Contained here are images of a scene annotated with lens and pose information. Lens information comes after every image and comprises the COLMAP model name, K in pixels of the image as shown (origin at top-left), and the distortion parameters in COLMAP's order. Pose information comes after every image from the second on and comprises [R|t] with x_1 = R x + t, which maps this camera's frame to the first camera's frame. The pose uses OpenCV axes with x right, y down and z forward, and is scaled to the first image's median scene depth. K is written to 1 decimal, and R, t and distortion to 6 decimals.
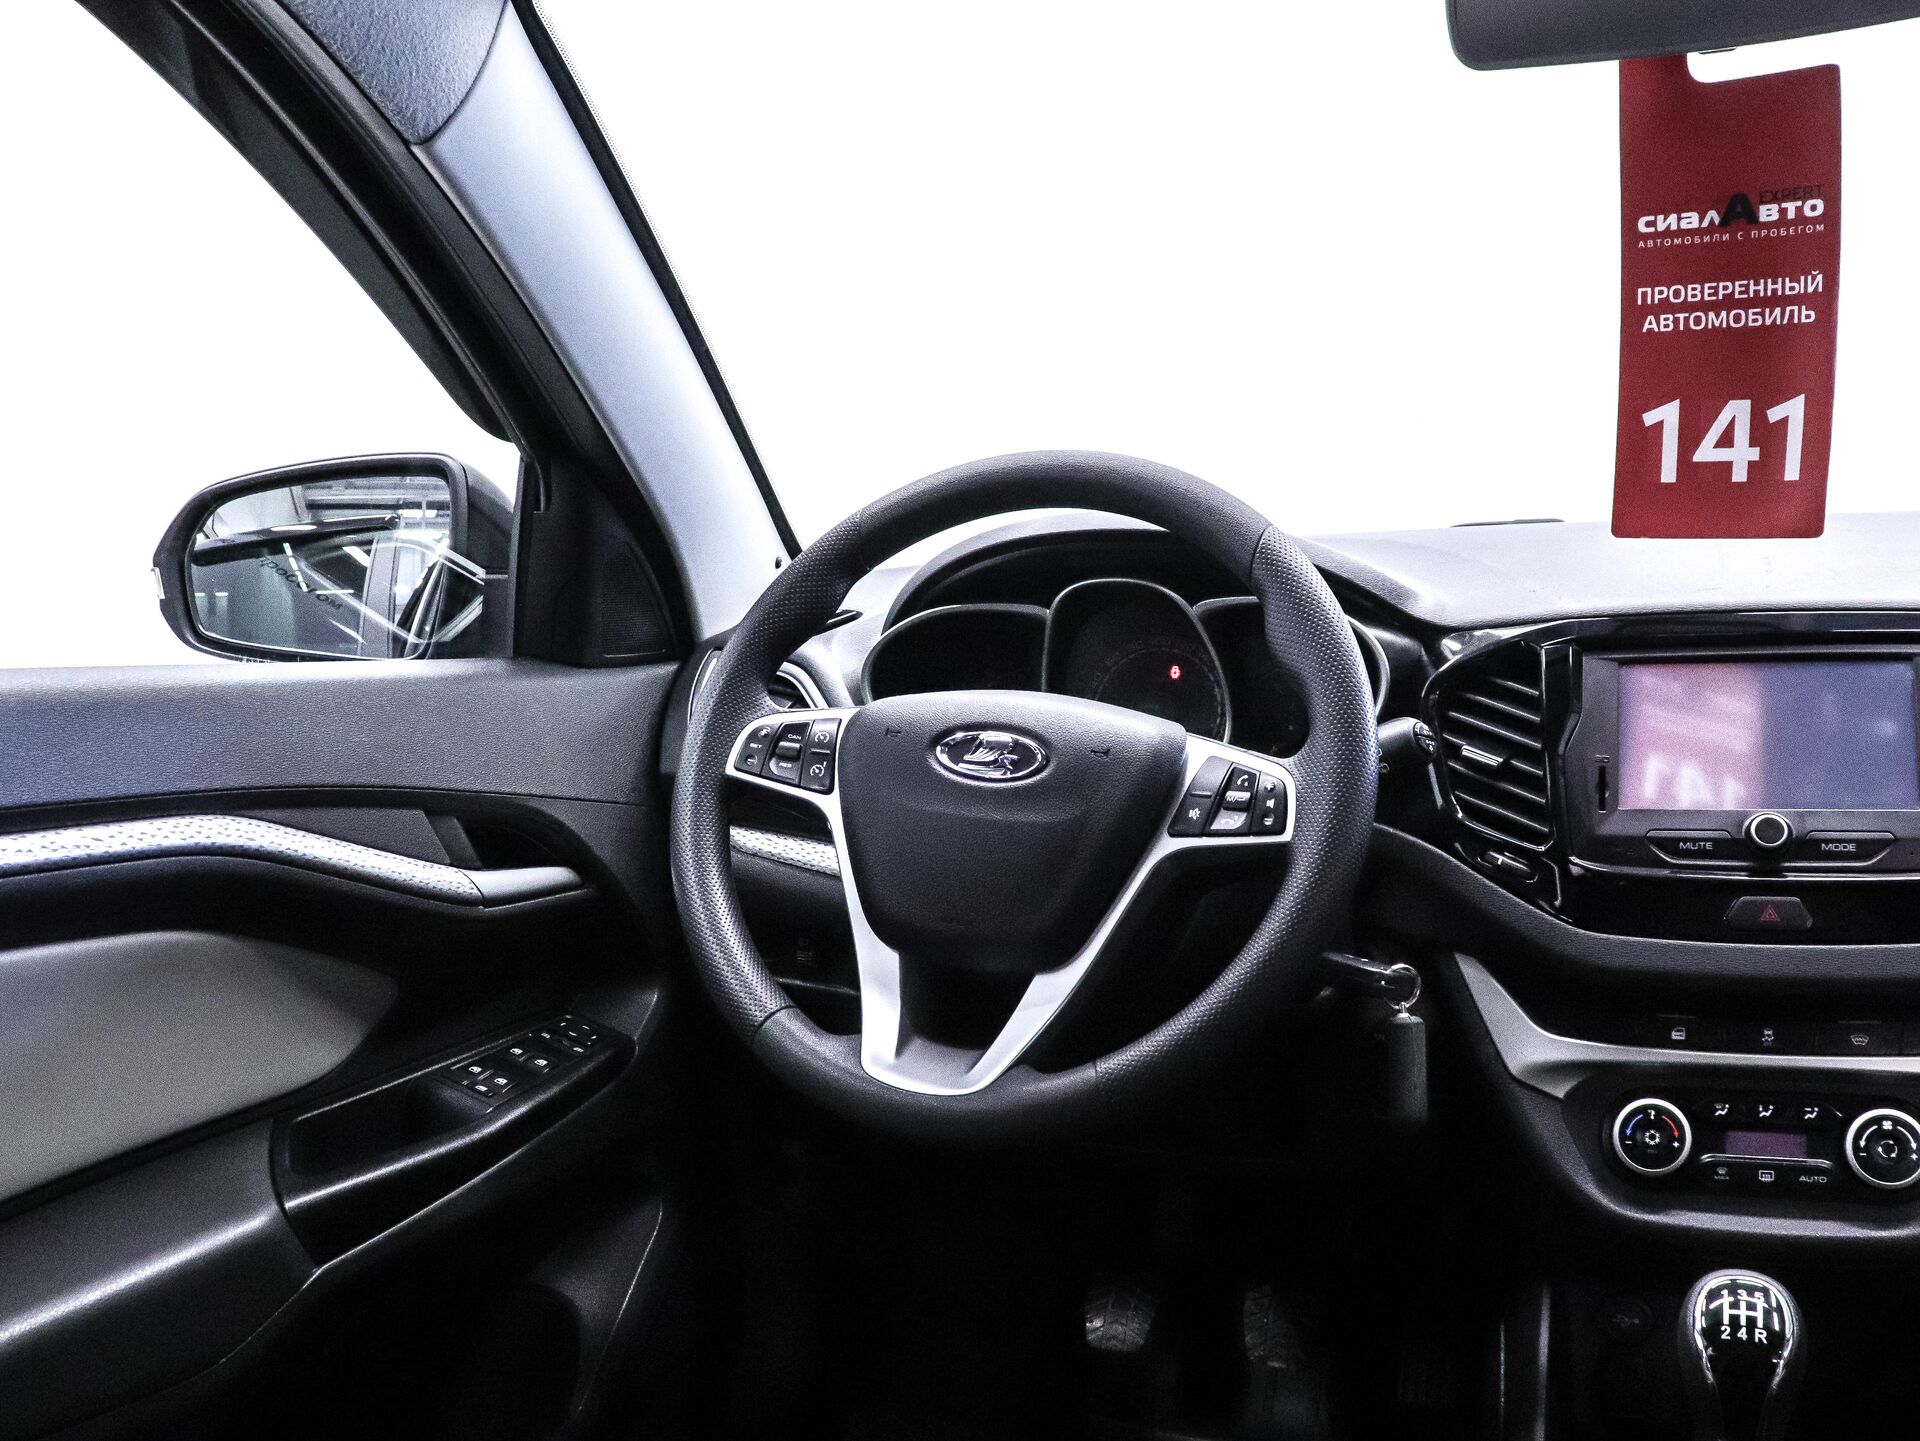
lens RADIAL K [[1701.3, 0, 961.3], [0, 1701.3, 748.5], [0, 0, 1]] dist [-0.164325, 0.139497]
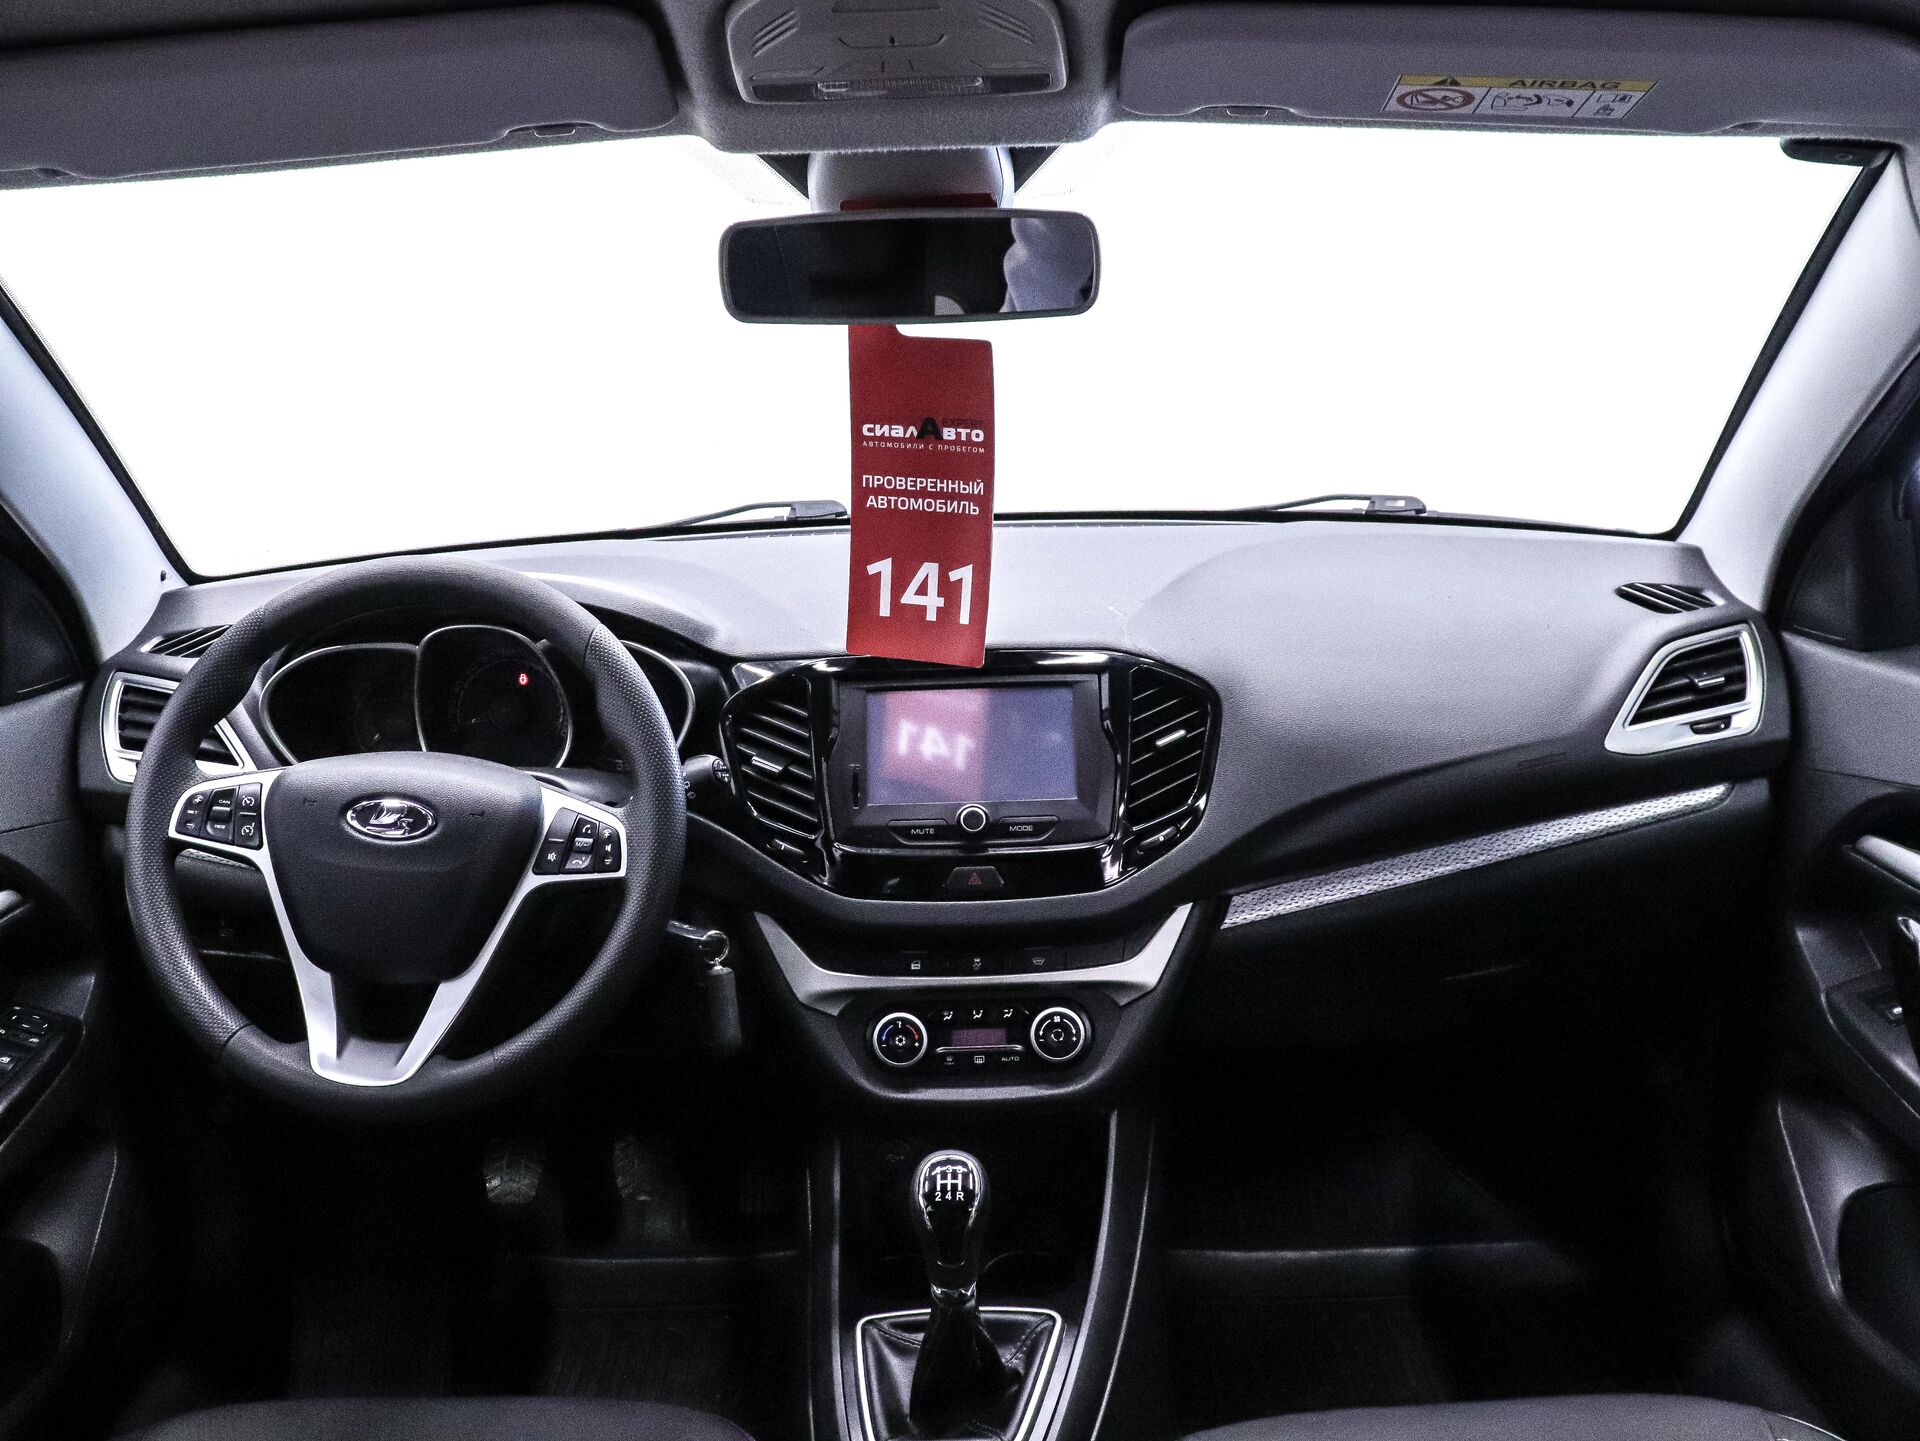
lens RADIAL K [[1776.4, 0, 960.0], [0, 1776.4, 720.5], [0, 0, 1]] dist [-0.175949, 0.156517]
pose [[0.929561, -0.068187, 0.362308, -0.056013], [0.018960, 0.990288, 0.137731, -0.242190], [-0.368180, -0.121160, 0.921826, -0.366416]]
